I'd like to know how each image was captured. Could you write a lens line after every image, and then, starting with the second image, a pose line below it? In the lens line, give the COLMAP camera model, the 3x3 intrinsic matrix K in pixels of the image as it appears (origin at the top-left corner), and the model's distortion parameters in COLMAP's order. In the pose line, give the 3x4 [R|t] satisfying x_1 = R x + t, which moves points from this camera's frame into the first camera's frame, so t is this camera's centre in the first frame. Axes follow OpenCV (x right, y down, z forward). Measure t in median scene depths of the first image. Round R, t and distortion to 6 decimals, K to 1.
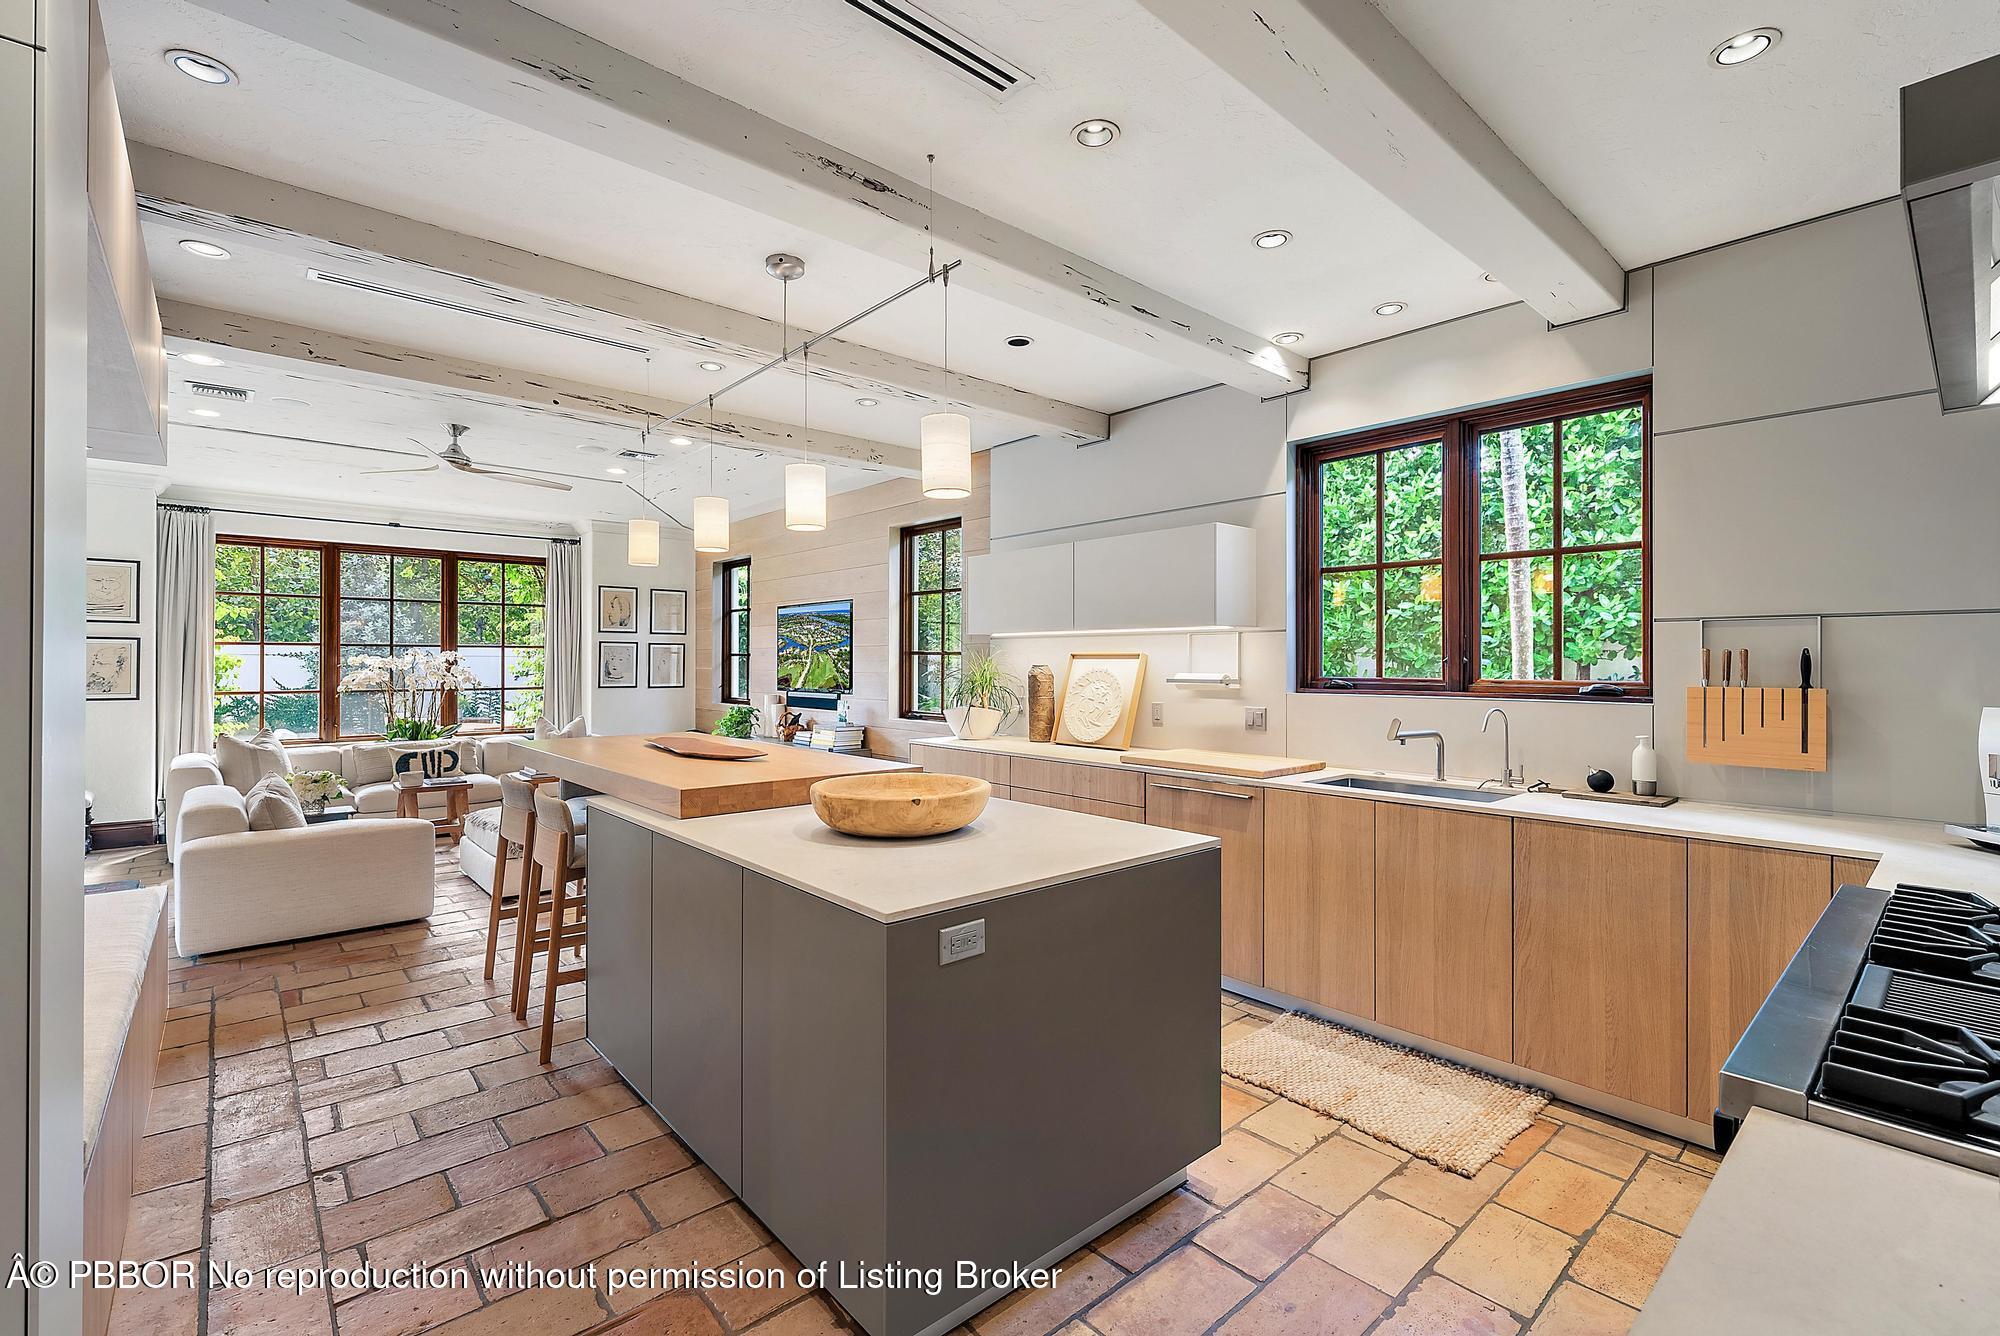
lens RADIAL K [[872.1, 0, 1000.0], [0, 872.1, 668.0], [0, 0, 1]] dist [-0.000705, -0.000032]
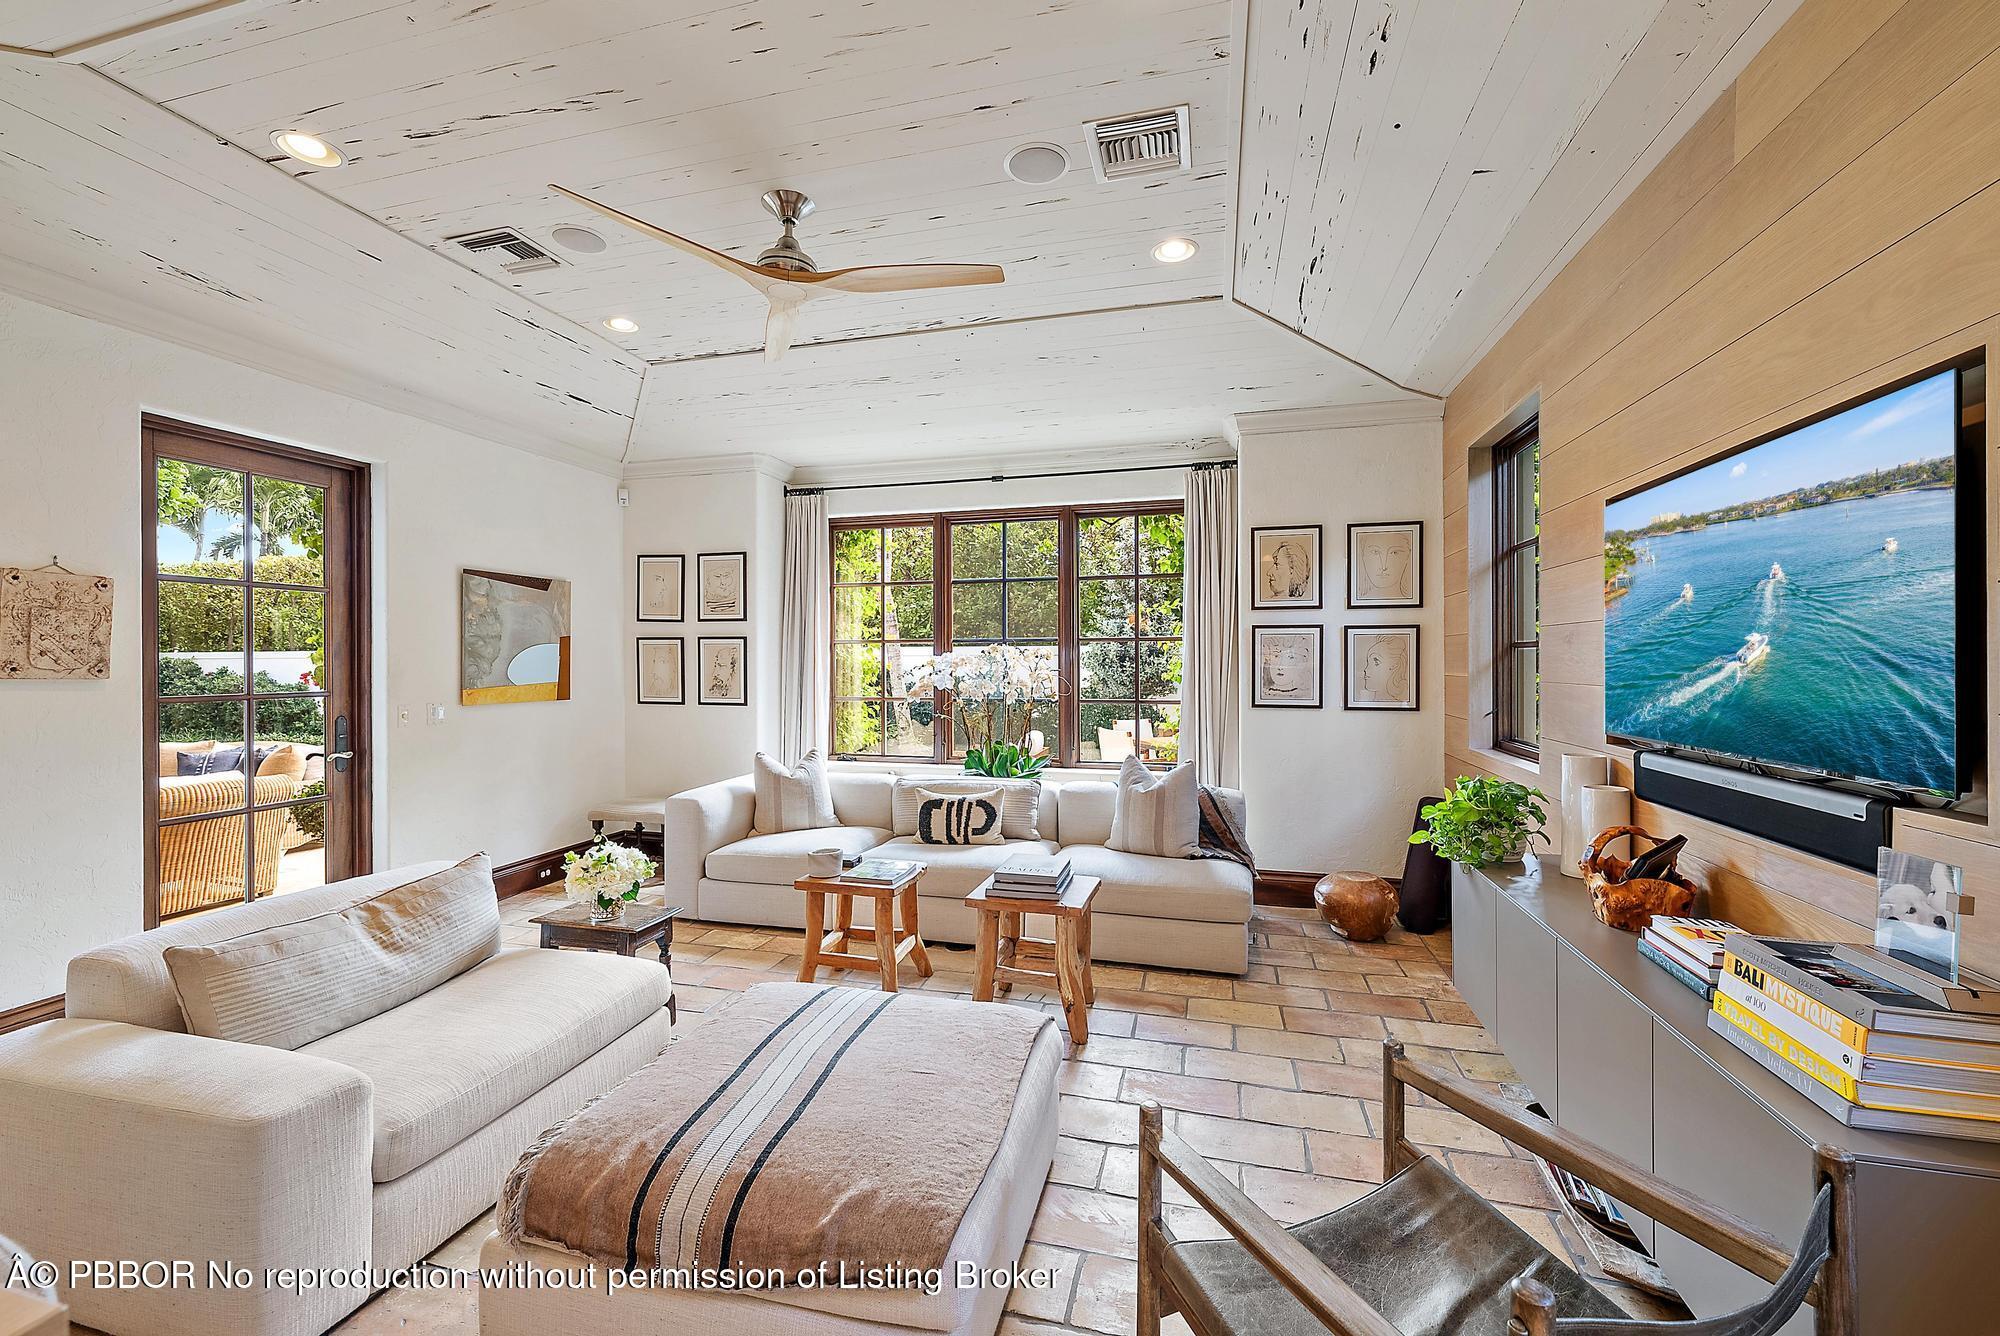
lens RADIAL K [[799.2, 0, 998.1], [0, 799.2, 658.2], [0, 0, 1]] dist [0.000548, 0.000153]
pose [[0.548648, -0.005644, -0.836035, -0.137188], [-0.001329, 0.999970, -0.007623, -0.005950], [0.836053, 0.005293, 0.548624, 0.696565]]
